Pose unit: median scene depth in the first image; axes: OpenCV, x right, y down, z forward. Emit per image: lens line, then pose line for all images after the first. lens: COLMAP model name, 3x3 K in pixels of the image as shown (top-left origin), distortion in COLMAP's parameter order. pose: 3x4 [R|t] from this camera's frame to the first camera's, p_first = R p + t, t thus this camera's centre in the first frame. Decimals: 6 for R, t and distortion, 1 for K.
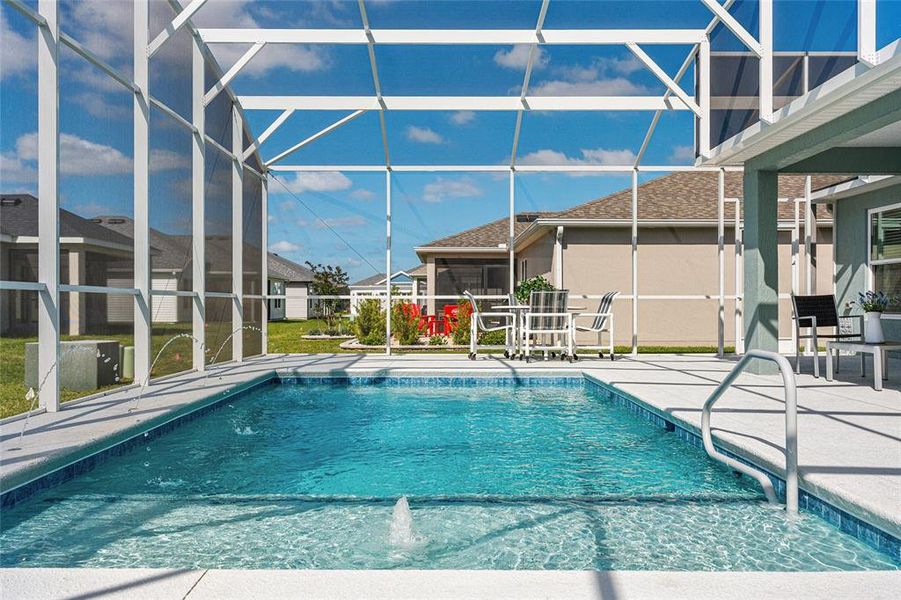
lens RADIAL K [[829.4, 0, 453.3], [0, 829.4, 302.4], [0, 0, 1]] dist [0.006156, 0.000000]
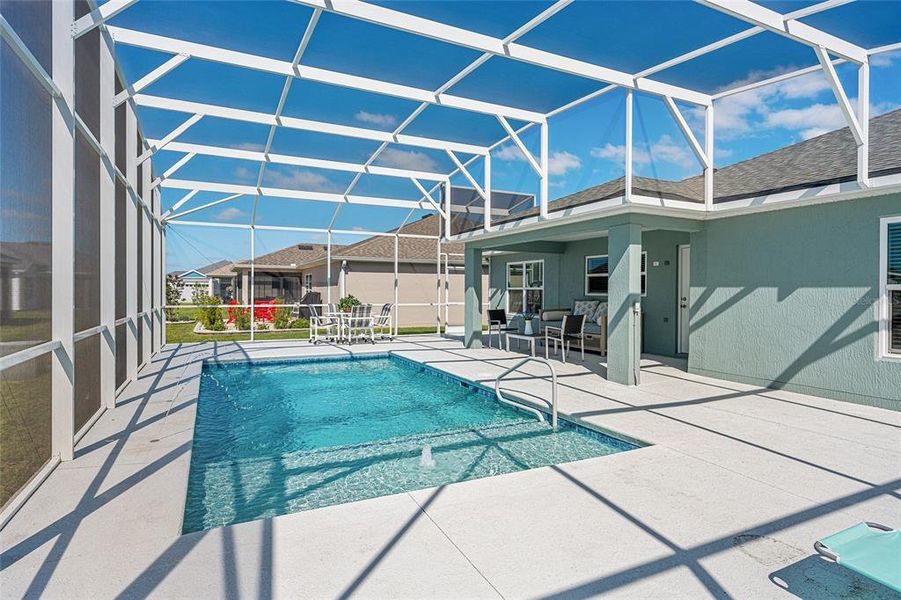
lens RADIAL K [[493.9, 0, 453.0], [0, 493.9, 294.6], [0, 0, 1]] dist [-0.003865, -0.003449]
pose [[0.903438, 0.000775, 0.428719, -0.164277], [-0.005983, 0.999924, 0.010801, -0.050072], [-0.428678, -0.012323, 0.903373, -0.049826]]
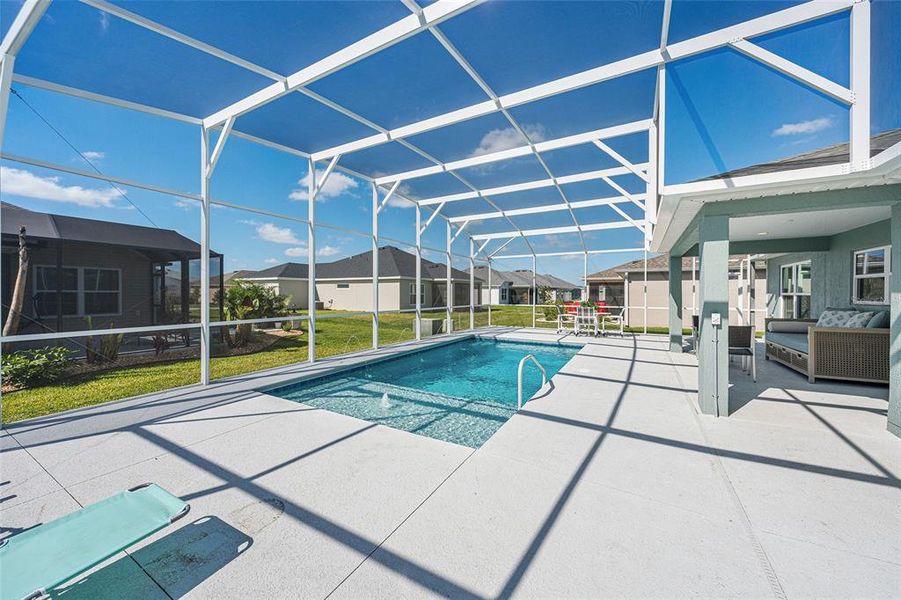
lens RADIAL K [[330.6, 0, 451.1], [0, 330.6, 296.8], [0, 0, 1]] dist [-0.008168, 0.000112]
pose [[0.862038, 0.007690, -0.506785, 0.258866], [-0.001275, 0.999915, 0.013006, -0.055628], [0.506842, -0.010565, 0.861974, -0.010324]]
